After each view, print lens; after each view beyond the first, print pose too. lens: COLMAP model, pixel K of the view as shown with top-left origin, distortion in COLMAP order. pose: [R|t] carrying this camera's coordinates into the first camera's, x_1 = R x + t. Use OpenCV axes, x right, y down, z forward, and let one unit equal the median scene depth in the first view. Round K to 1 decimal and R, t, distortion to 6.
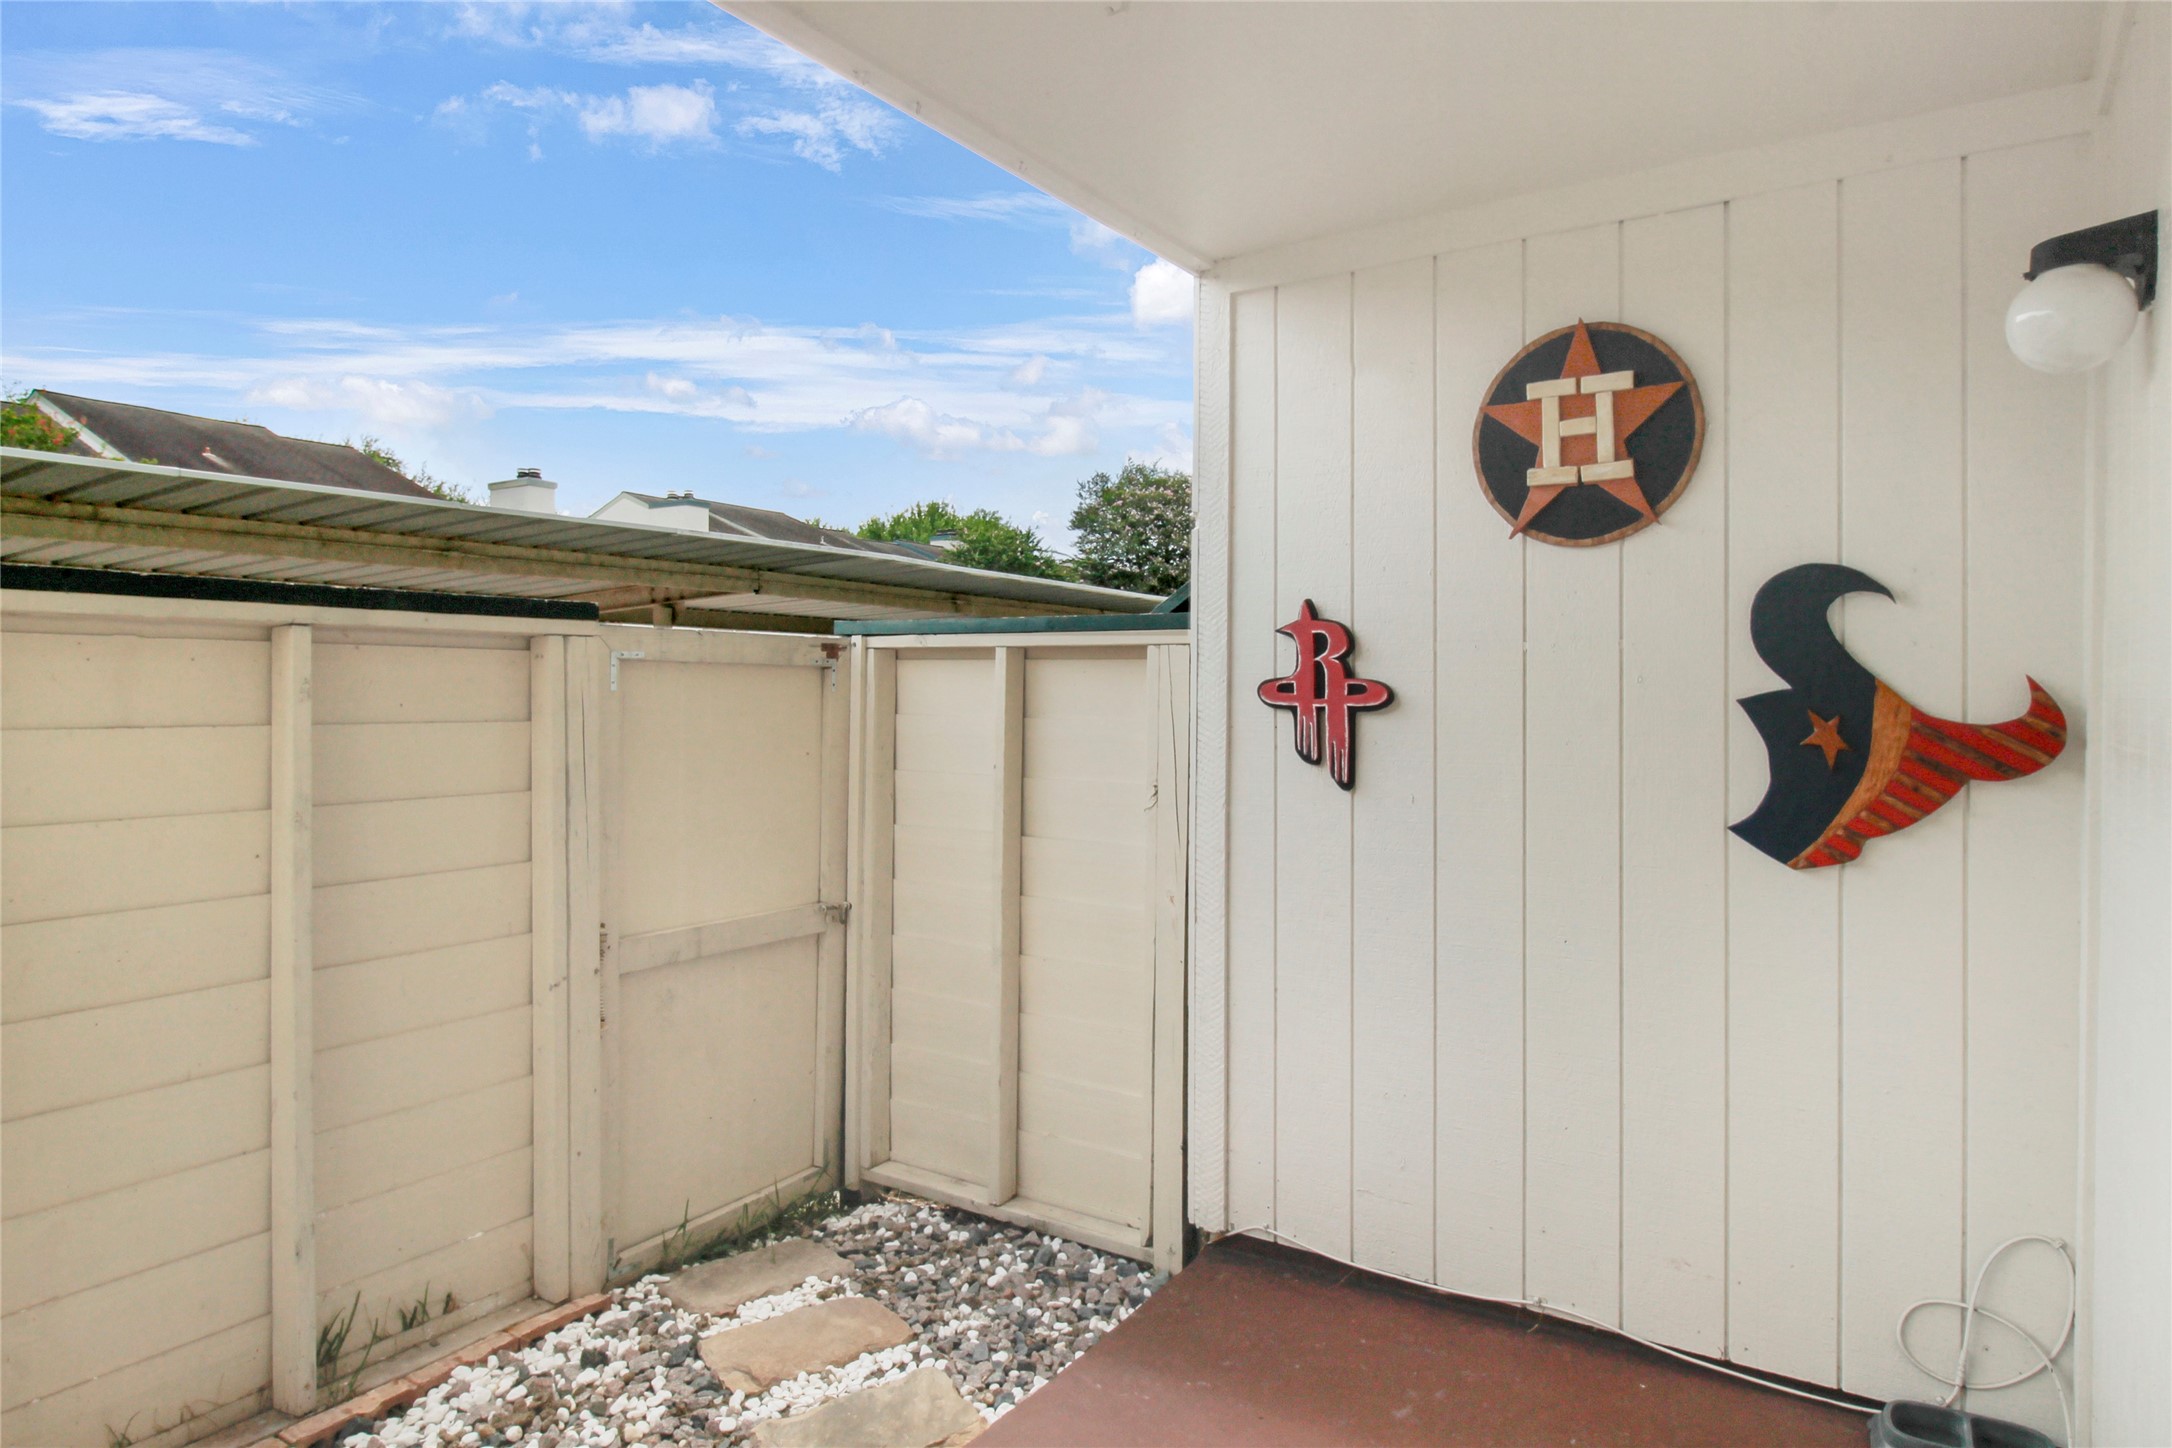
lens RADIAL K [[1246.6, 0, 1086.2], [0, 1246.6, 685.1], [0, 0, 1]] dist [0.013559, -0.019945]
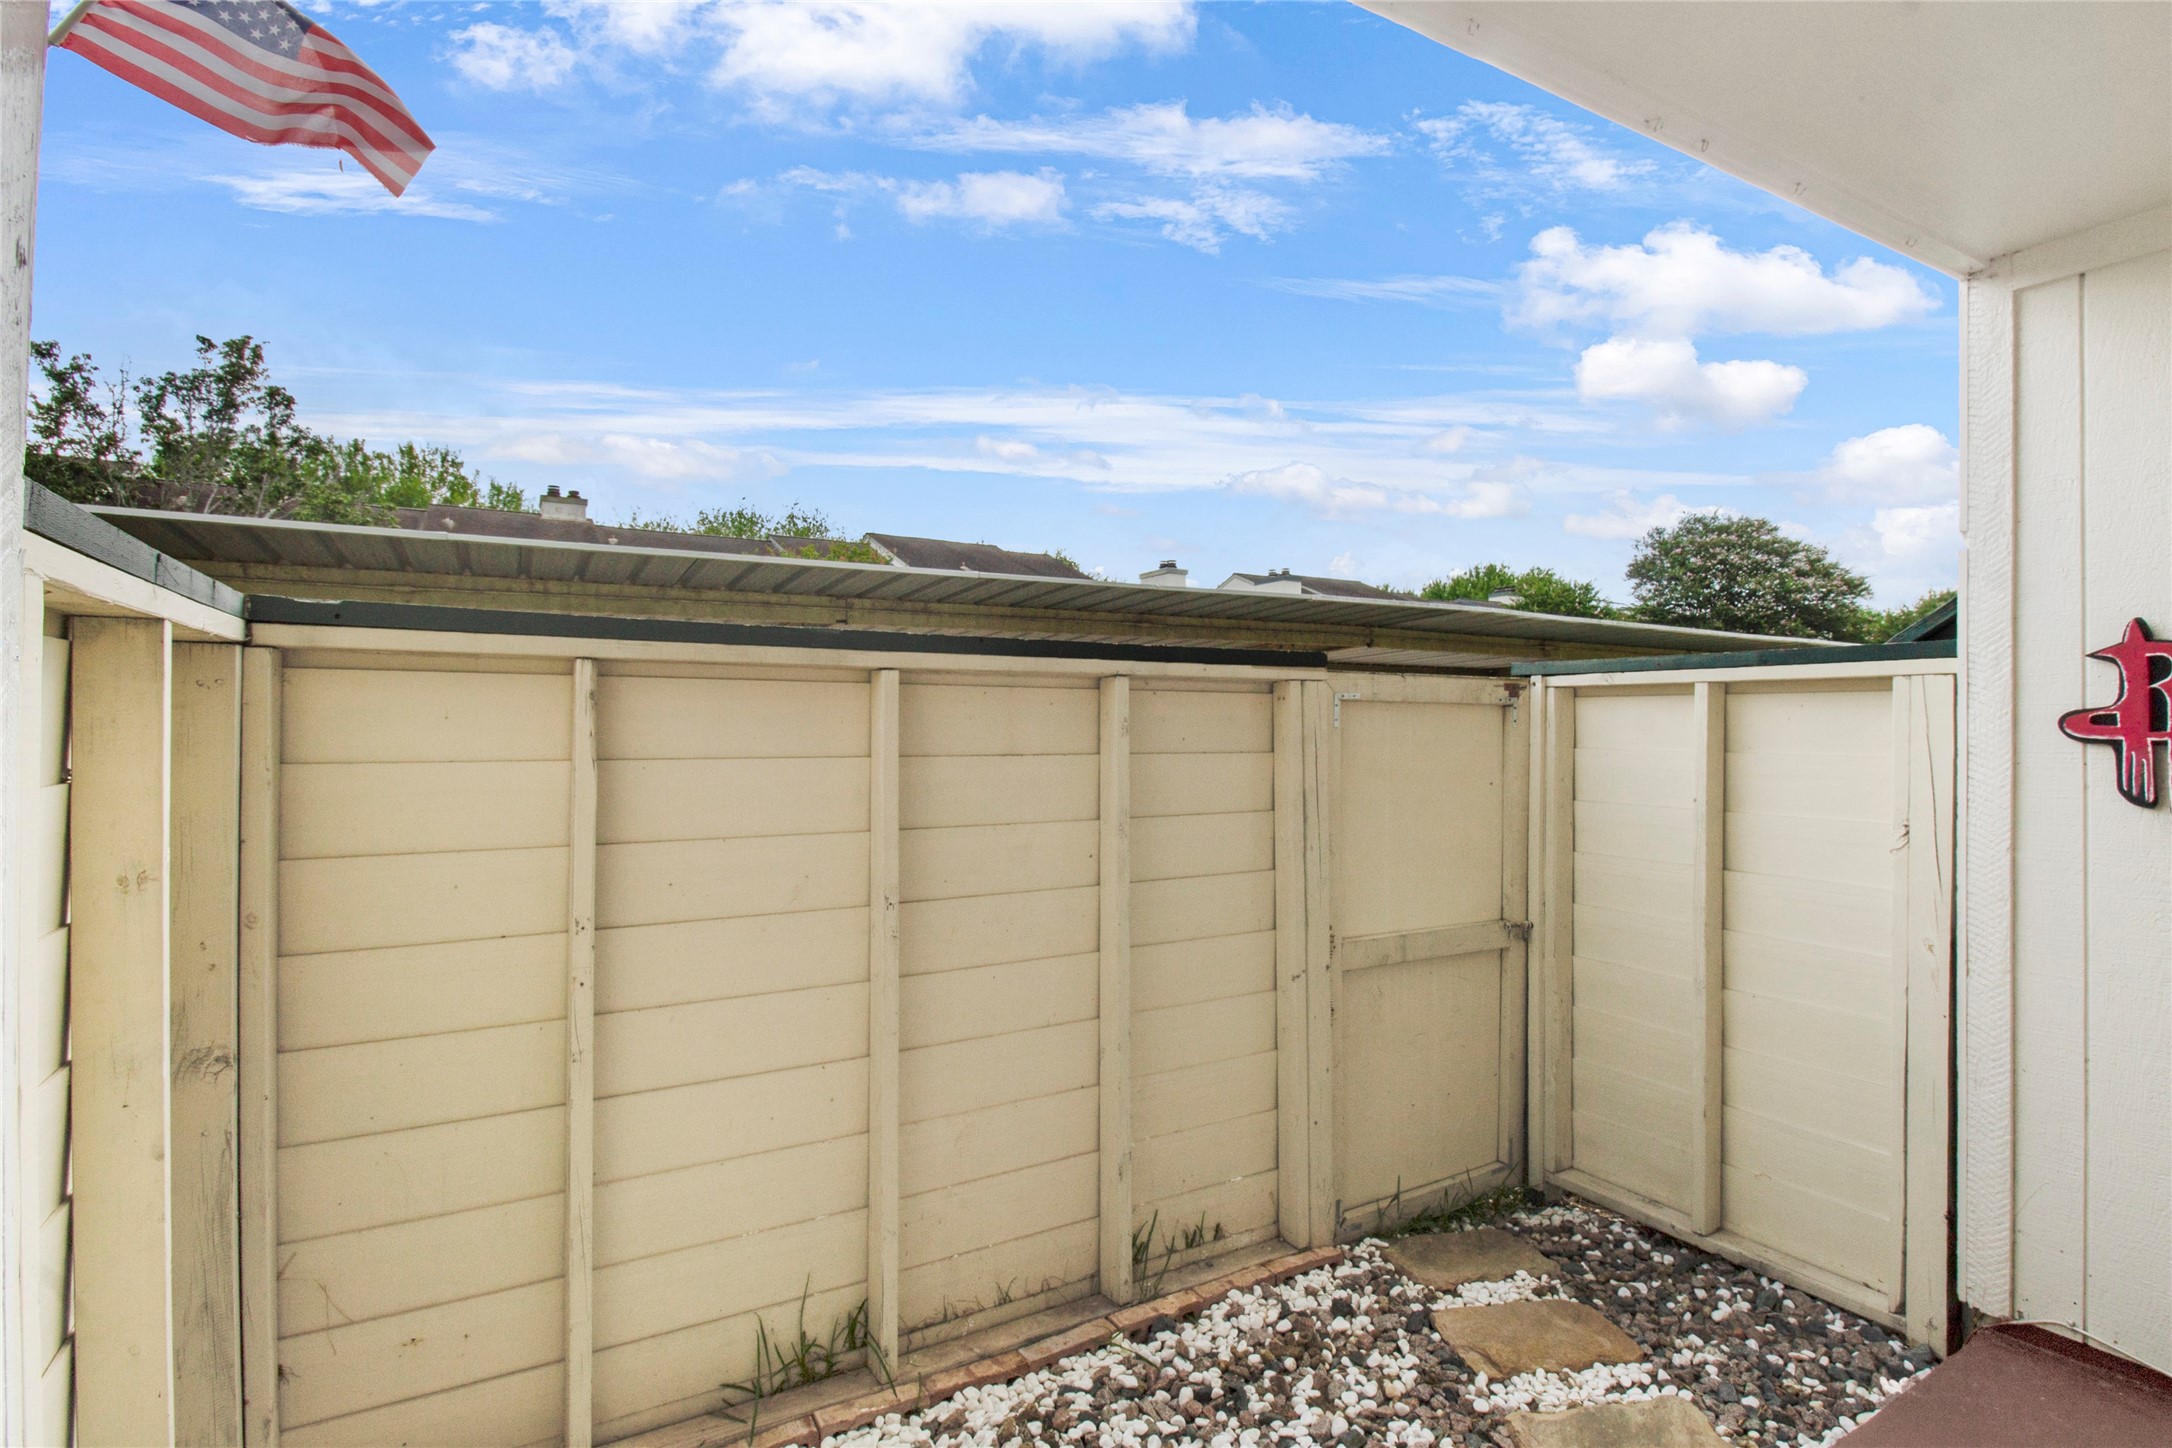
lens RADIAL K [[1039.4, 0, 1135.2], [0, 1039.4, 694.3], [0, 0, 1]] dist [-0.002009, -0.012858]
pose [[0.900581, -0.017541, -0.434334, -0.128918], [0.005072, 0.999542, -0.029849, 0.002104], [0.434659, 0.024679, 0.900257, 0.041417]]
